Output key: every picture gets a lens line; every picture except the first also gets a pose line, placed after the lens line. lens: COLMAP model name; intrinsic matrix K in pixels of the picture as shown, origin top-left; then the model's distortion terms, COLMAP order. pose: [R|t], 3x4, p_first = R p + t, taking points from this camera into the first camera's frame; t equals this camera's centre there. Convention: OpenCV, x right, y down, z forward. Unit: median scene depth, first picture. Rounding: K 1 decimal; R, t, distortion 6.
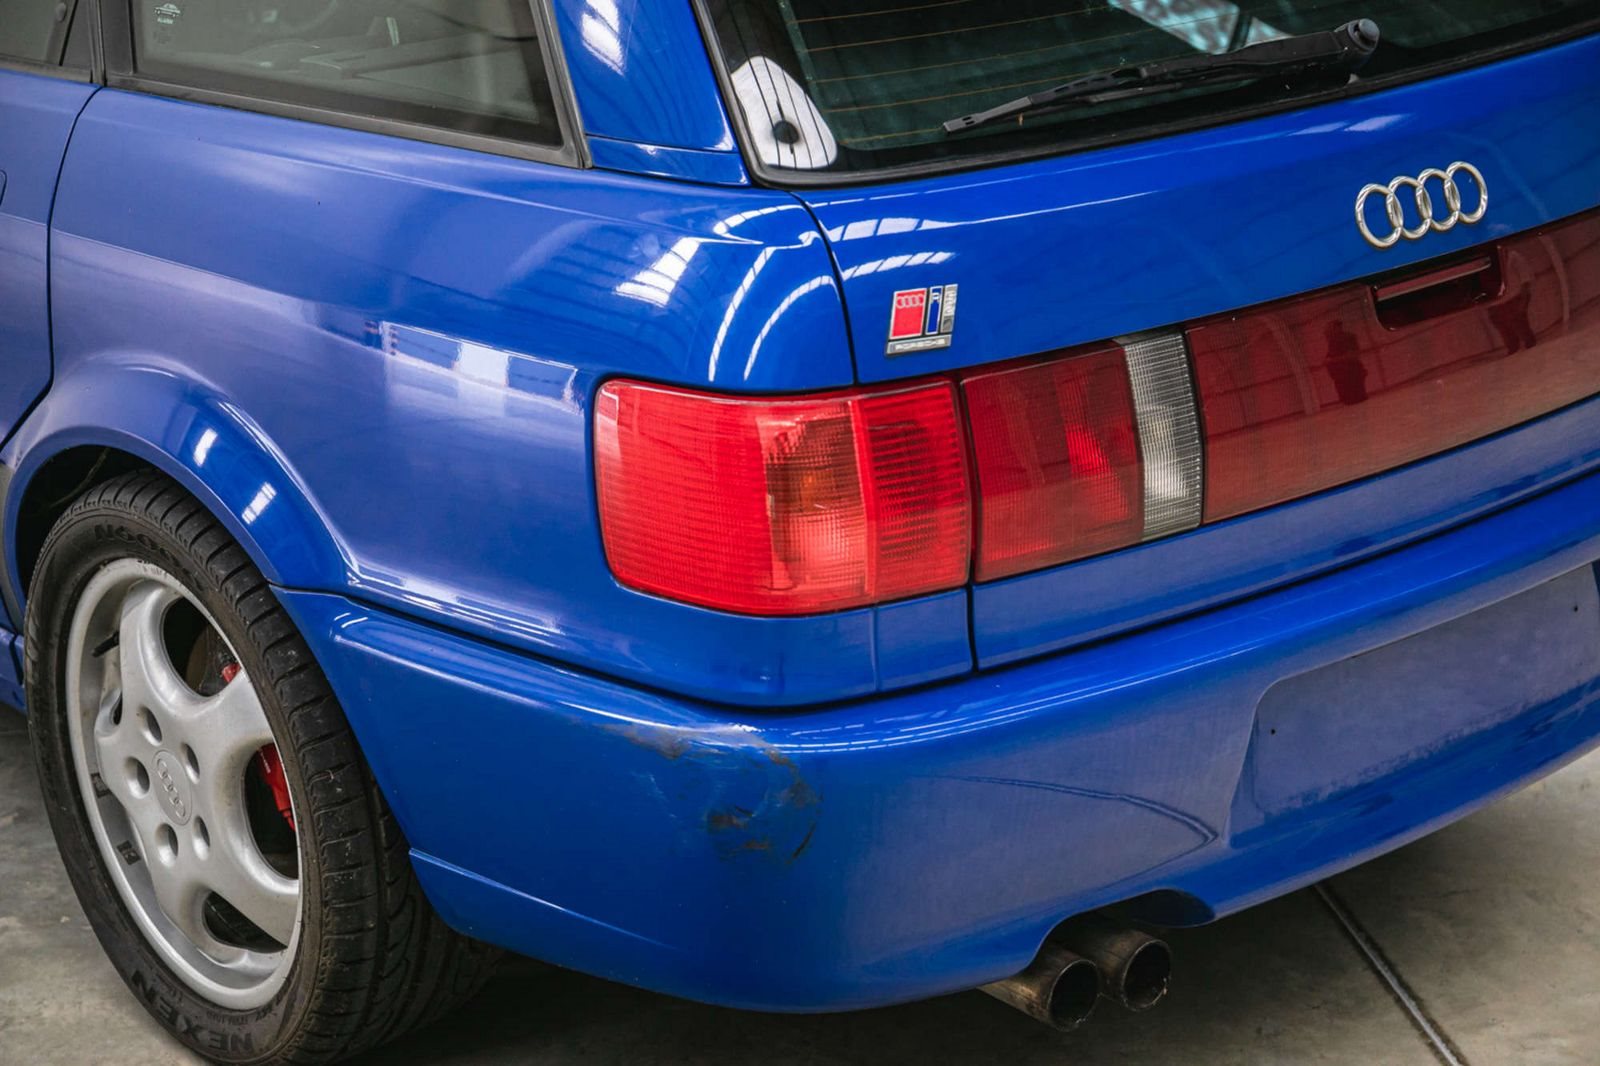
lens RADIAL K [[2953.8, 0, 815.1], [0, 2953.8, 540.9], [0, 0, 1]] dist [0.178879, 0.000000]
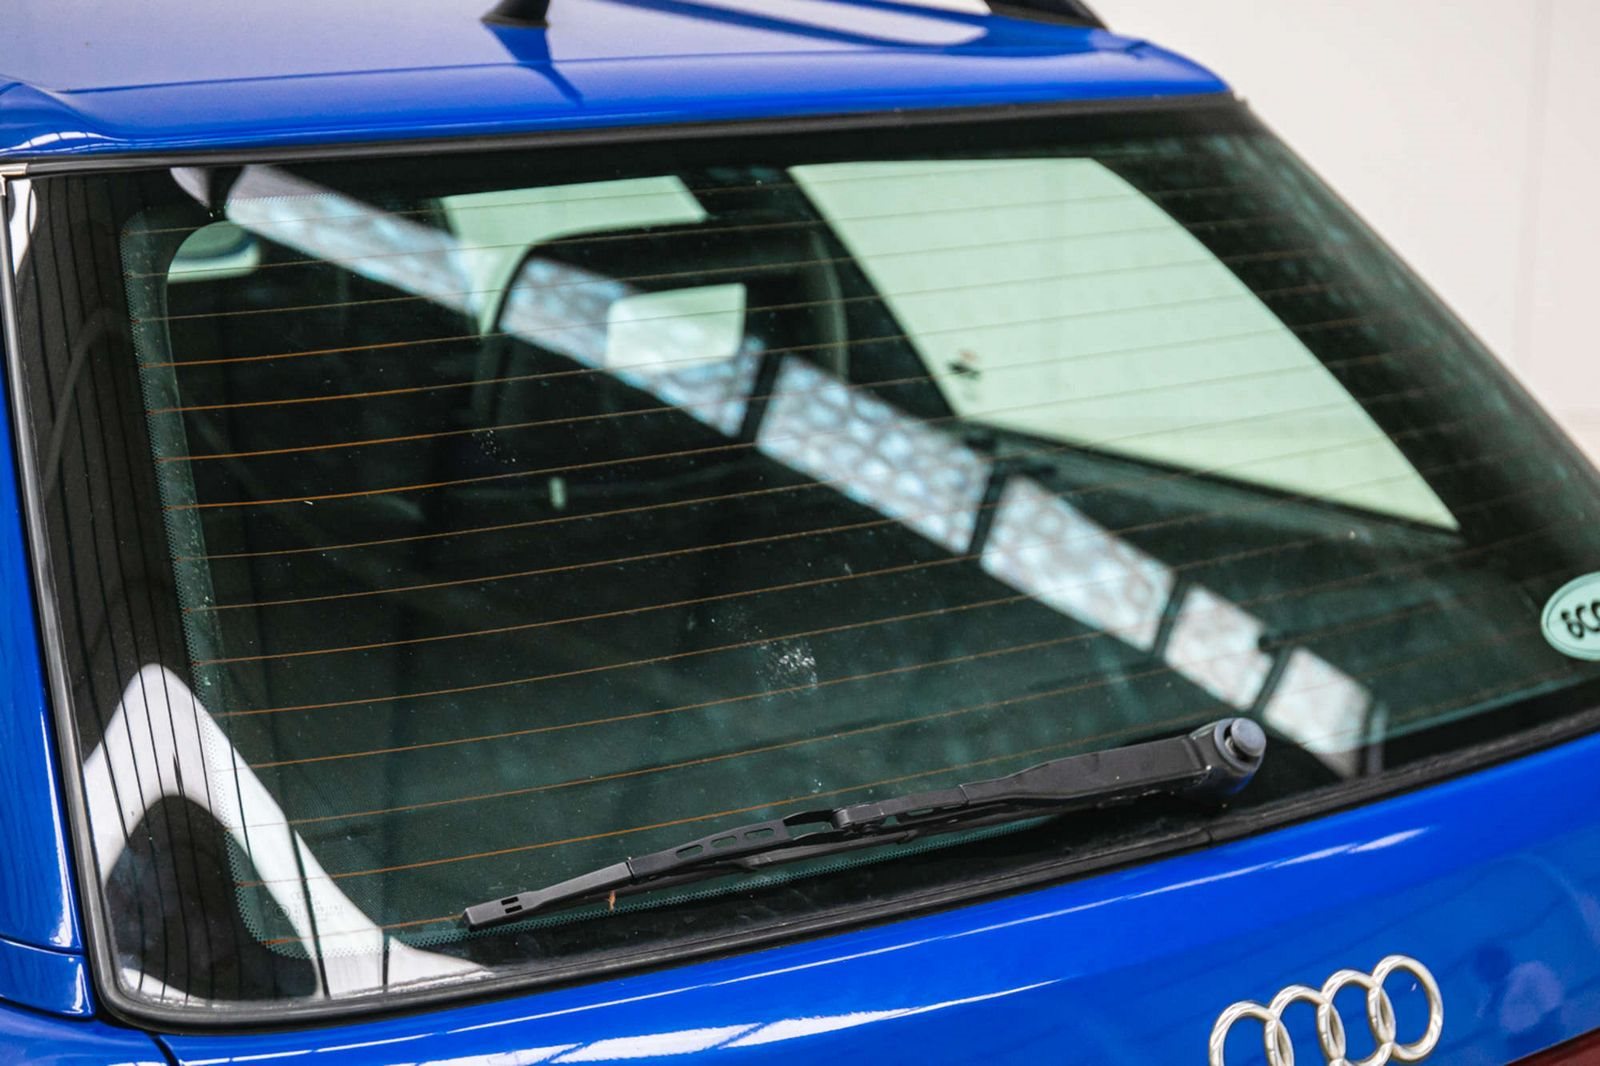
lens RADIAL K [[3406.2, 0, 799.7], [0, 3406.2, 531.0], [0, 0, 1]] dist [-0.015824, 0.000000]
pose [[0.998537, 0.051233, -0.017284, 0.104482], [-0.052887, 0.991948, -0.115075, -0.128249], [0.011249, 0.115821, 0.993206, 0.311978]]
